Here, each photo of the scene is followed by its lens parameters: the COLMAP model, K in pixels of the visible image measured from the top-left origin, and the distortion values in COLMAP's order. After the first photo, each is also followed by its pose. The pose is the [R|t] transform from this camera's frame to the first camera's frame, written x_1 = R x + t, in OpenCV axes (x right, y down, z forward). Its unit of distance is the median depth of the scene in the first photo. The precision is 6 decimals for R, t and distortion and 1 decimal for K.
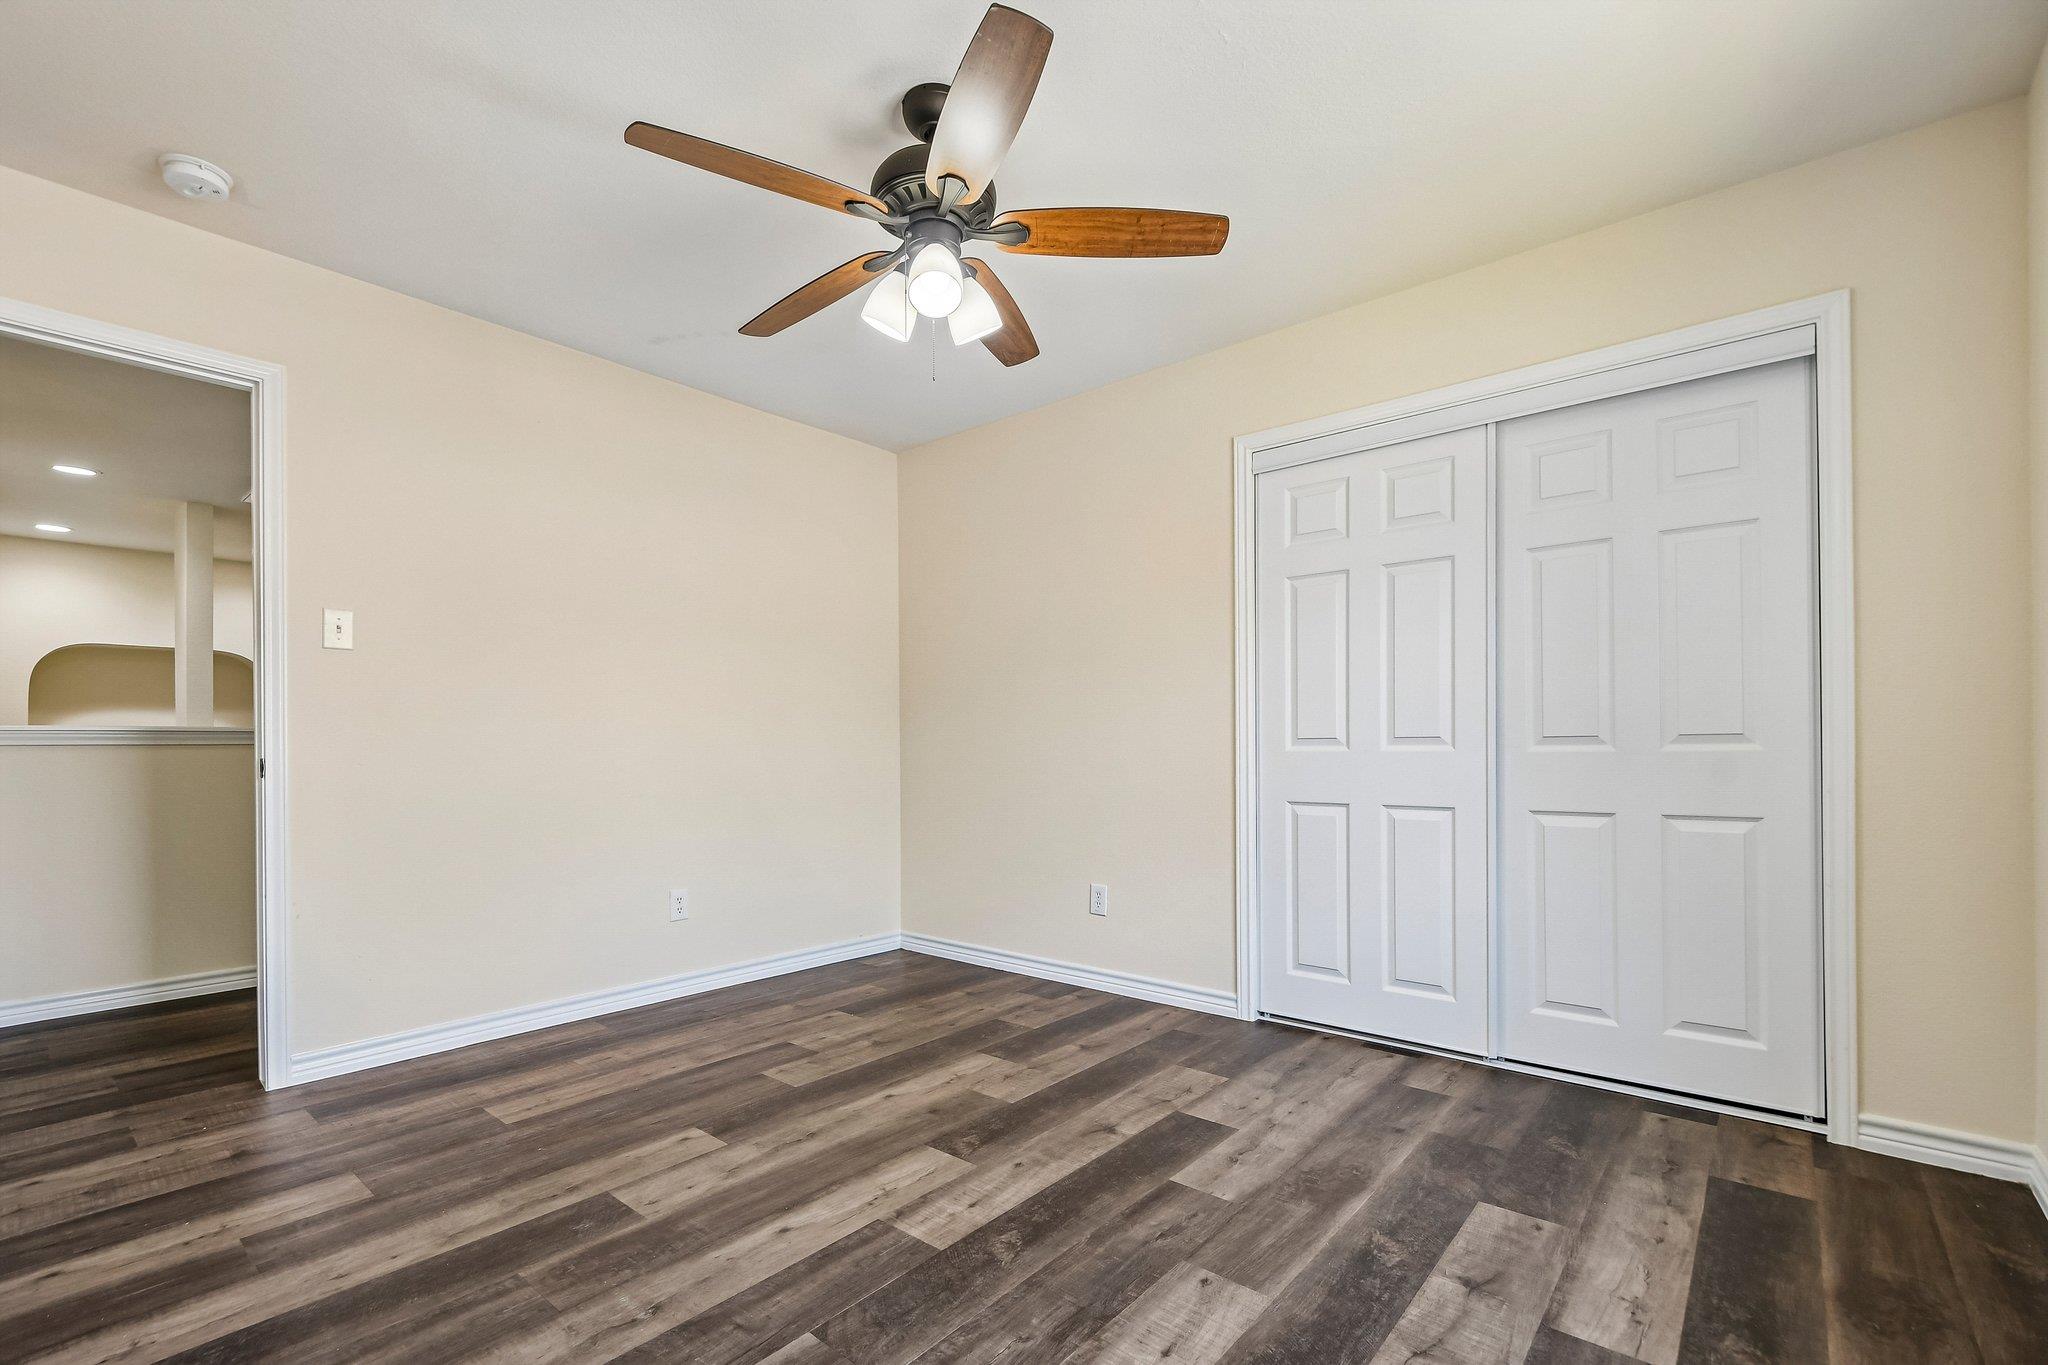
lens RADIAL K [[897.1, 0, 995.3], [0, 897.1, 751.2], [0, 0, 1]] dist [-0.002931, -0.000378]
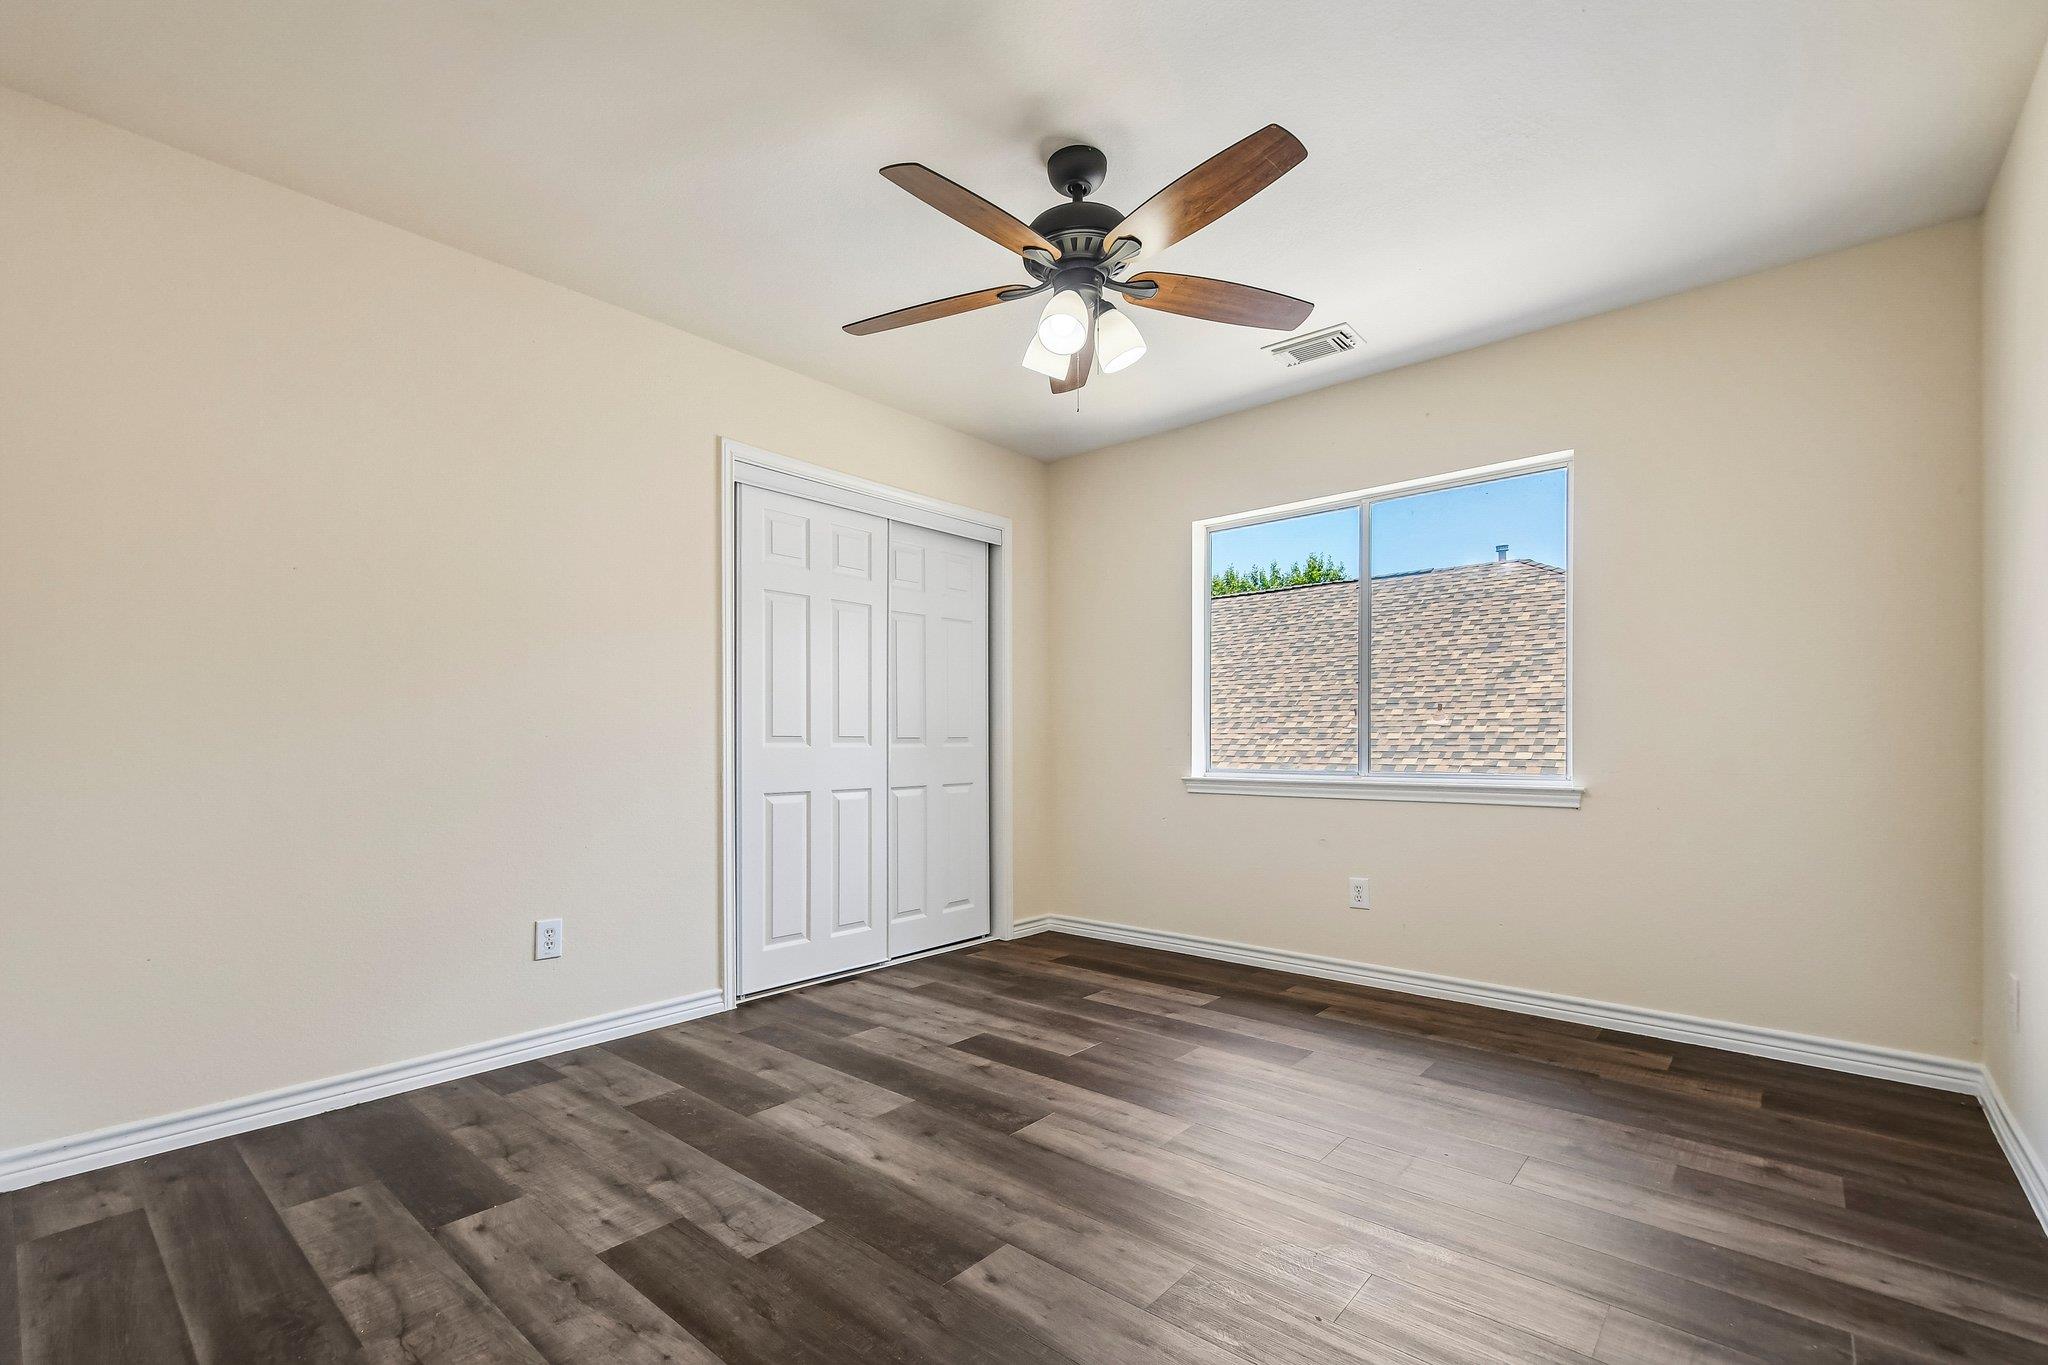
lens RADIAL K [[897.1, 0, 995.3], [0, 897.1, 751.2], [0, 0, 1]] dist [-0.002931, -0.000378]
pose [[0.008879, -0.004623, 0.999950, -0.869270], [0.002602, 0.999986, 0.004600, 0.000160], [-0.999957, 0.002561, 0.008891, 0.802208]]
